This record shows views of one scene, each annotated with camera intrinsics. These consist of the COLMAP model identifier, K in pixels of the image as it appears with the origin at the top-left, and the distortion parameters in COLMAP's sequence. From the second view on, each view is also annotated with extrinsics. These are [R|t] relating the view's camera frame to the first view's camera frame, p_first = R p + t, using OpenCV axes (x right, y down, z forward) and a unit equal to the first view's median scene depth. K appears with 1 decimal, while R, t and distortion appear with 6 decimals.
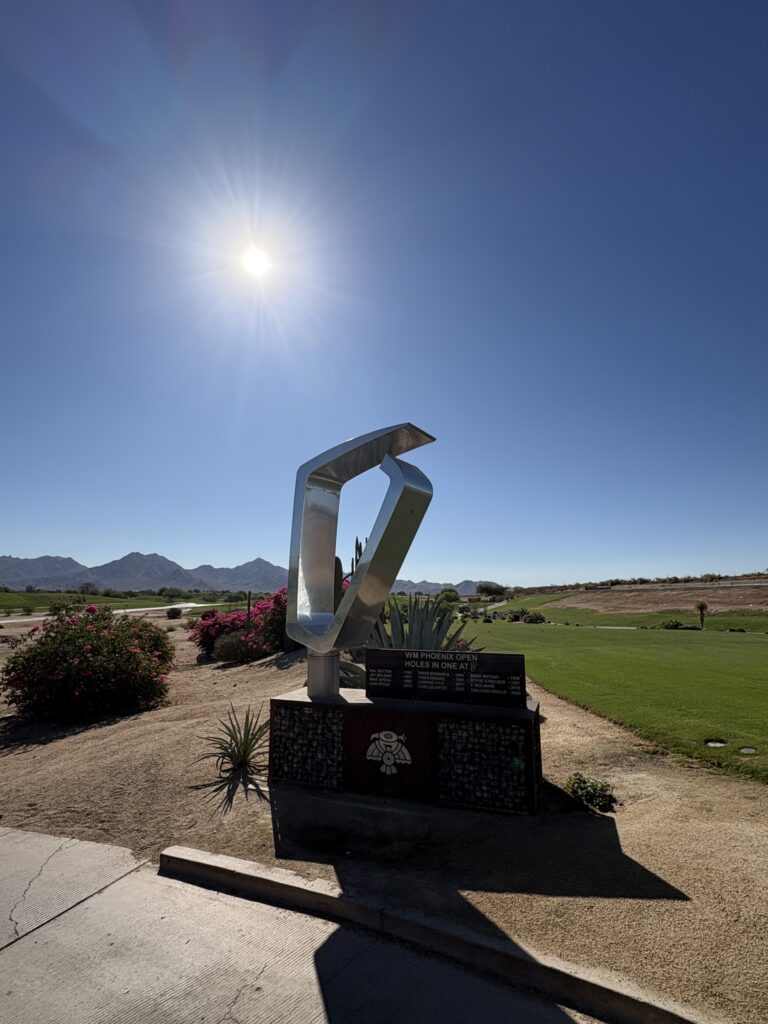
lens RADIAL K [[508.0, 0, 383.3], [0, 508.0, 506.5], [0, 0, 1]] dist [0.005227, 0.000825]
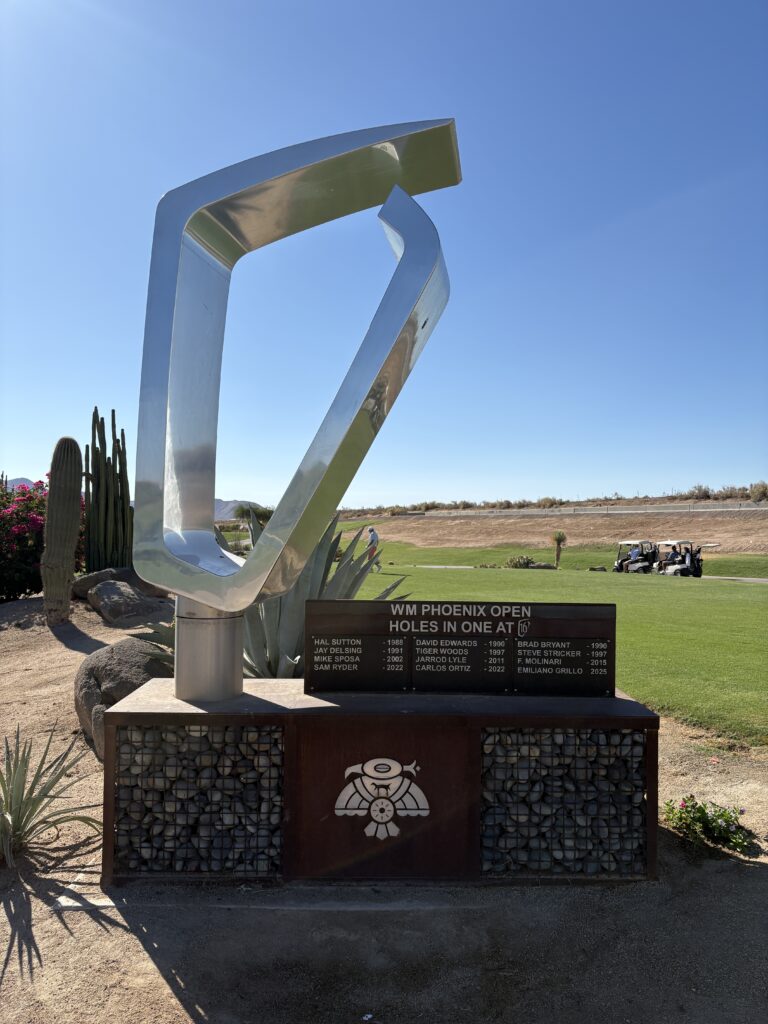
lens RADIAL K [[781.8, 0, 386.5], [0, 781.8, 516.3], [0, 0, 1]] dist [0.039199, -0.036181]
pose [[0.928829, 0.019062, 0.370018, -0.262370], [-0.080061, 0.985408, 0.150206, 0.086868], [-0.361755, -0.169140, 0.916802, 0.315021]]
